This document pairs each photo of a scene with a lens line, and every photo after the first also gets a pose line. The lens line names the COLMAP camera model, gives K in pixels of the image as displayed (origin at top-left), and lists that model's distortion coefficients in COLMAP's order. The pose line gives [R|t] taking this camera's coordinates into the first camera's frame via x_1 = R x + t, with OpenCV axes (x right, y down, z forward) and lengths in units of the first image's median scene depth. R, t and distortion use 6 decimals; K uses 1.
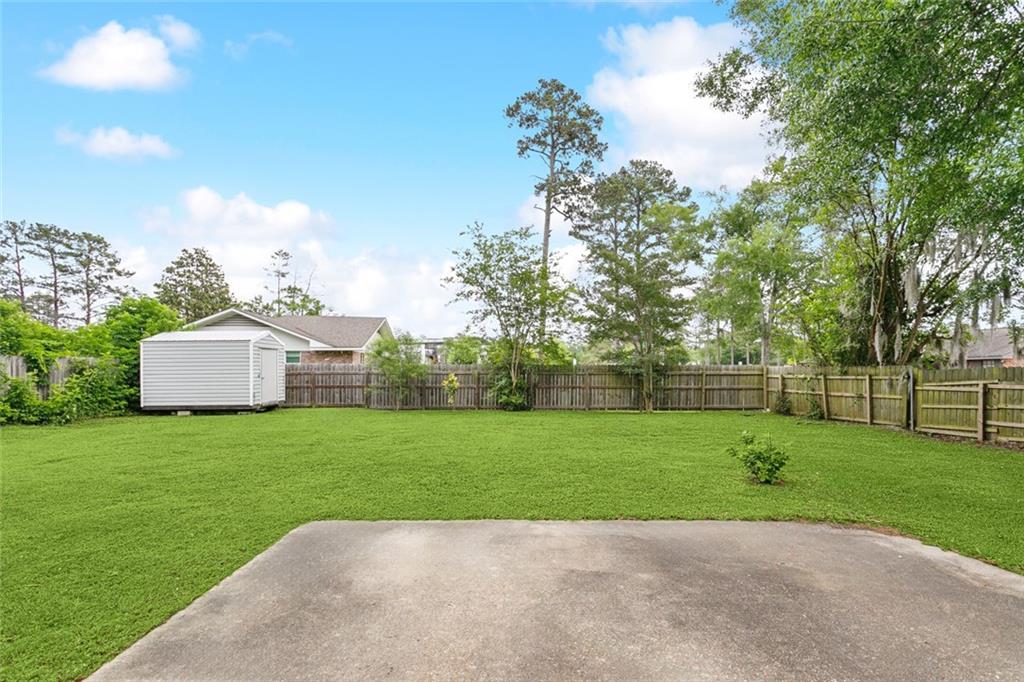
lens RADIAL K [[495.5, 0, 514.0], [0, 495.5, 346.4], [0, 0, 1]] dist [0.000613, 0.000270]
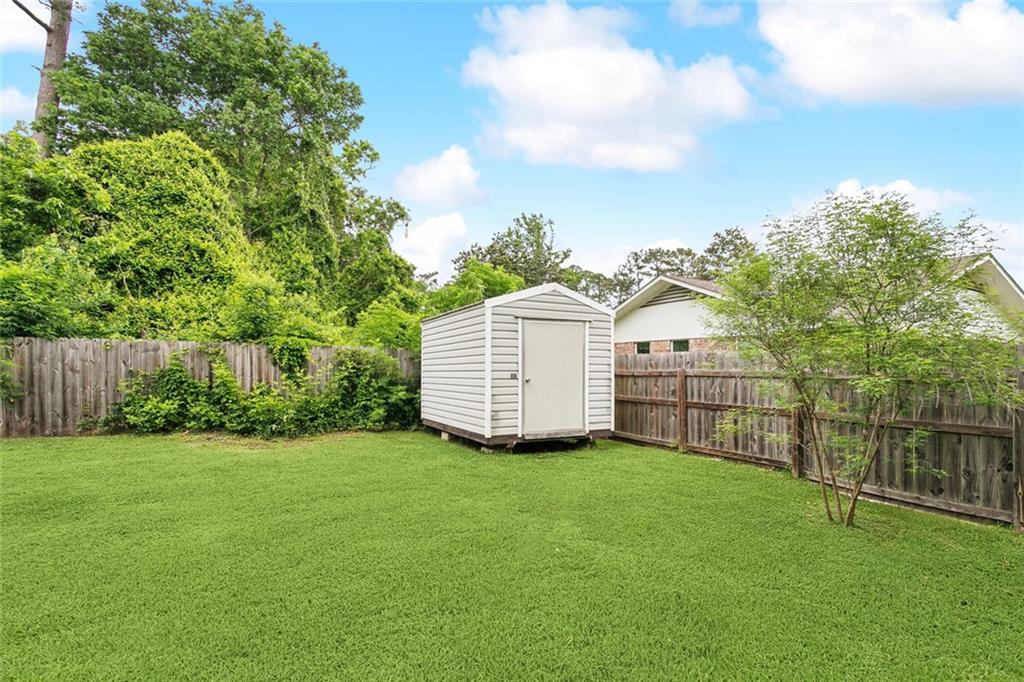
lens RADIAL K [[495.5, 0, 514.0], [0, 495.5, 346.4], [0, 0, 1]] dist [0.000613, 0.000270]
pose [[0.417272, -0.038911, -0.907948, -0.062267], [0.031151, 0.999108, -0.028501, 0.037575], [0.908248, -0.016391, 0.418112, 0.676718]]
